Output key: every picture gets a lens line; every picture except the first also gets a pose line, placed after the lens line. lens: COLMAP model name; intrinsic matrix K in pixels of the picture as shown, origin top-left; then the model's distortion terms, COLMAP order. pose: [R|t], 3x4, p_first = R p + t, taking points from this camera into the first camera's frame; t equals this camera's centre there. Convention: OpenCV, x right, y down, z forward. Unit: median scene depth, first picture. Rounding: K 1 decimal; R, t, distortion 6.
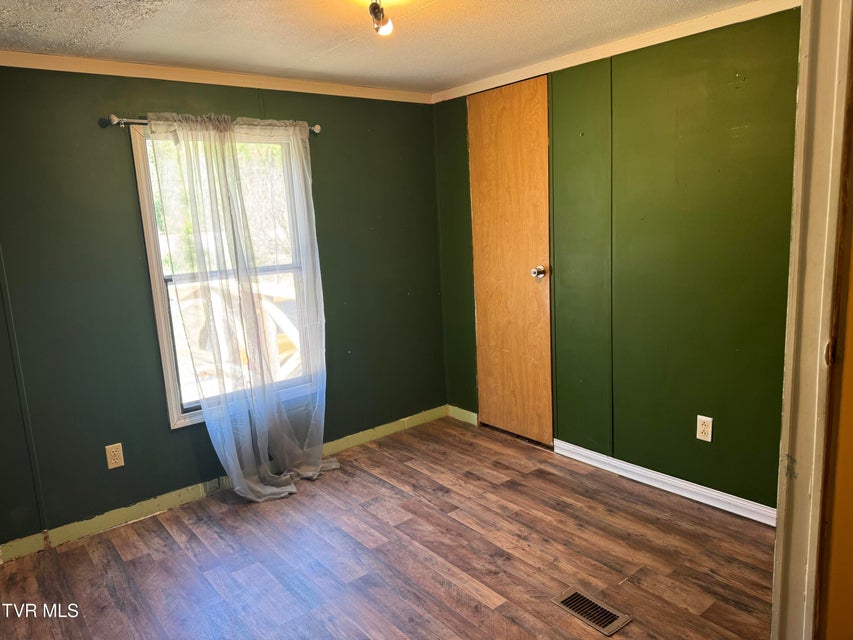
lens RADIAL K [[601.9, 0, 426.5], [0, 601.9, 320.0], [0, 0, 1]] dist [0.100237, -0.131783]
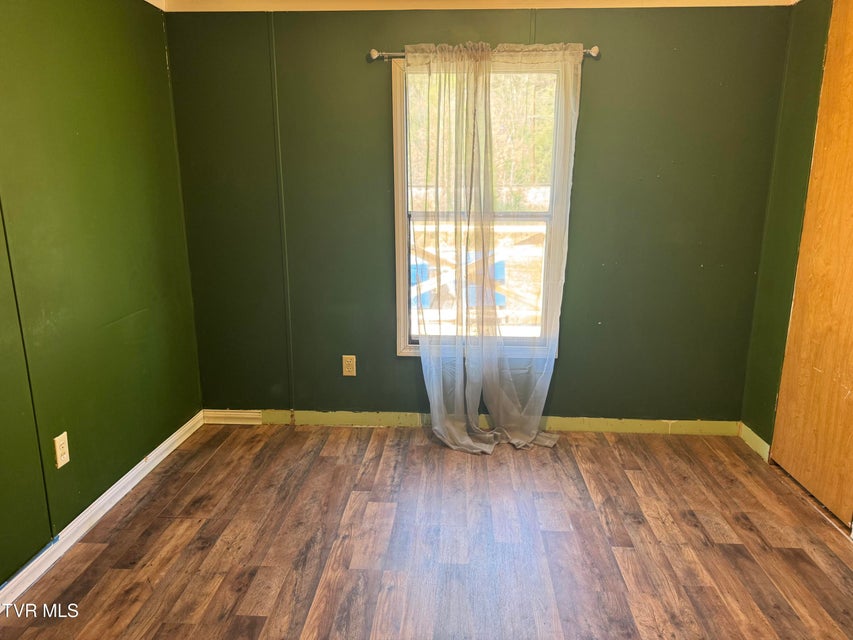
lens RADIAL K [[601.9, 0, 426.5], [0, 601.9, 320.0], [0, 0, 1]] dist [0.100237, -0.131783]
pose [[0.746069, 0.206992, -0.632879, 0.264153], [-0.161115, 0.978330, 0.130047, -0.026461], [0.646083, 0.004942, 0.763251, 0.219892]]
